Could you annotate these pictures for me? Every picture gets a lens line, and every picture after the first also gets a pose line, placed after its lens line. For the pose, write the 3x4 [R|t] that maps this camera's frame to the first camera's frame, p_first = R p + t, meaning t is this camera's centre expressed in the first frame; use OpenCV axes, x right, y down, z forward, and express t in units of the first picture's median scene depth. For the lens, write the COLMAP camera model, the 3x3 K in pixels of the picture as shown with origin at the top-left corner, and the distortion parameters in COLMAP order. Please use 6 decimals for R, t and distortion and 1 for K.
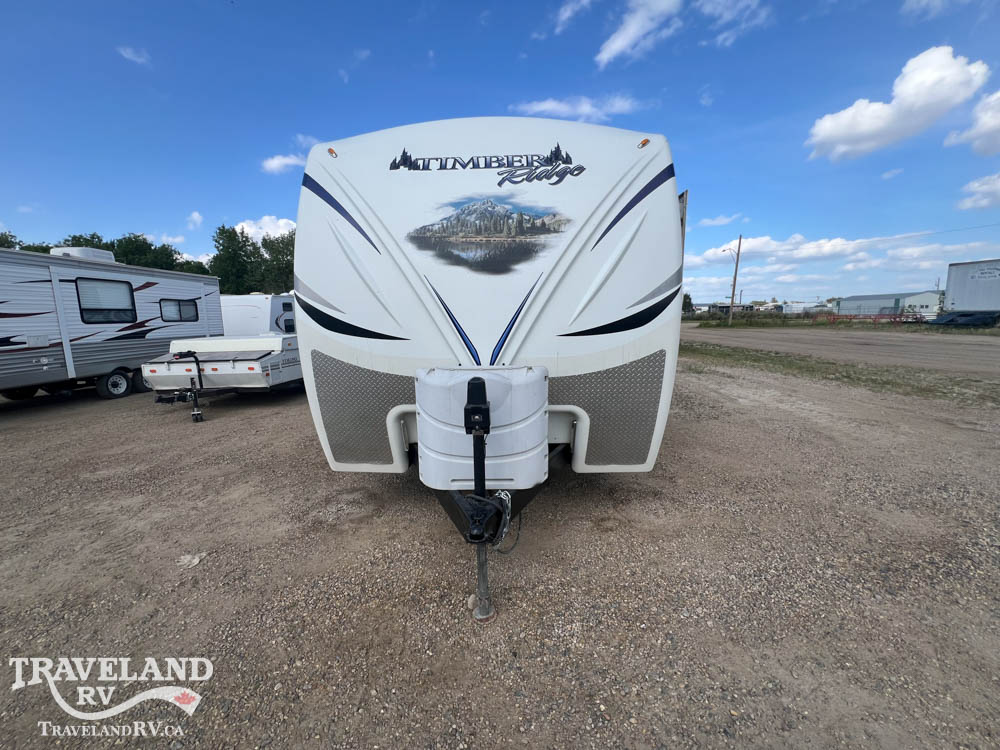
lens RADIAL K [[400.2, 0, 495.6], [0, 400.2, 379.4], [0, 0, 1]] dist [-0.002777, 0.000625]
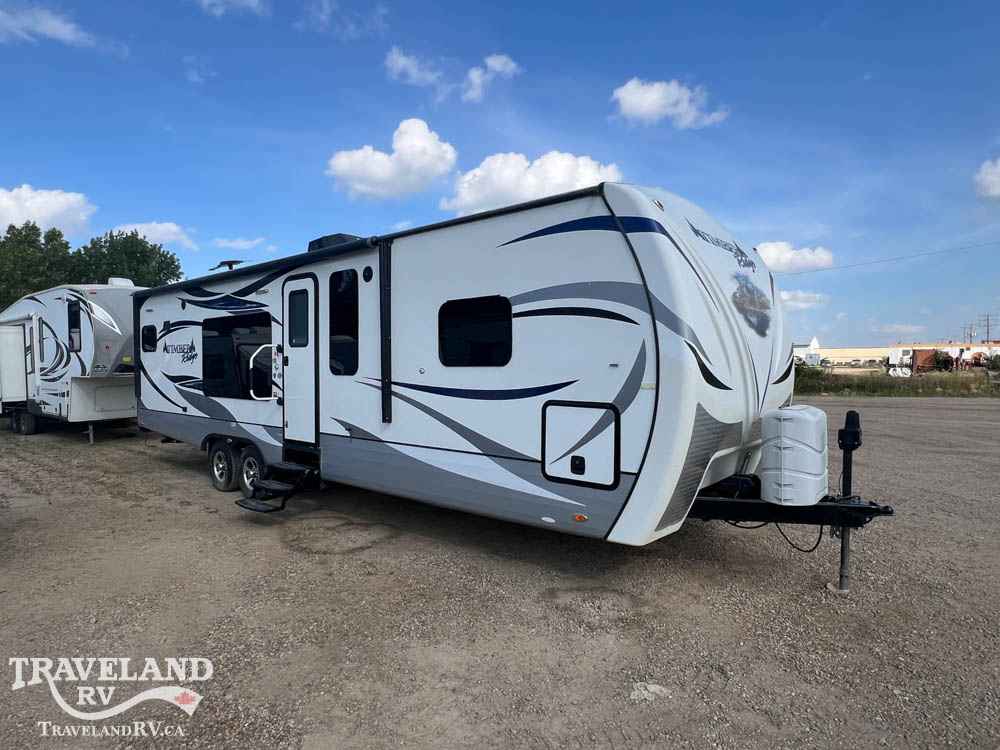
lens RADIAL K [[588.8, 0, 490.0], [0, 588.8, 377.3], [0, 0, 1]] dist [-0.004375, 0.000549]
pose [[0.626182, -0.005468, 0.779658, -1.361157], [0.117492, 0.989218, -0.087426, -0.048665], [-0.770773, 0.146348, 0.620073, 0.351355]]
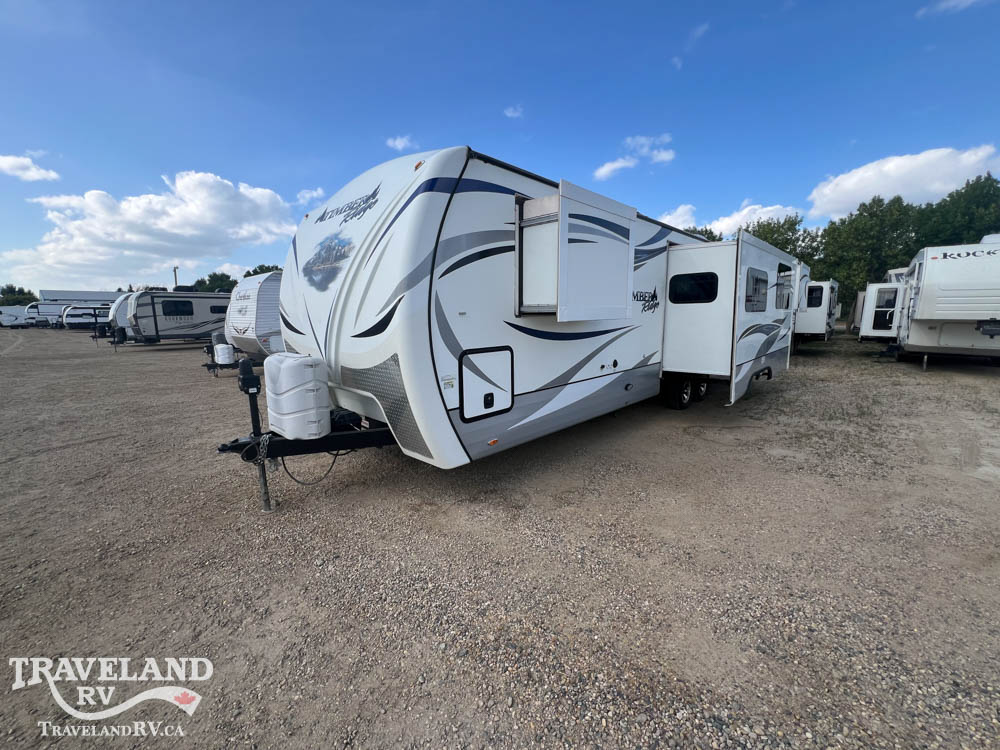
lens RADIAL K [[400.2, 0, 492.4], [0, 400.2, 377.0], [0, 0, 1]] dist [-0.002777, 0.000625]
pose [[0.735185, 0.109769, -0.668919, 0.960734], [-0.104310, 0.993368, 0.048367, -0.061726], [0.669792, 0.034216, 0.741760, 0.243110]]
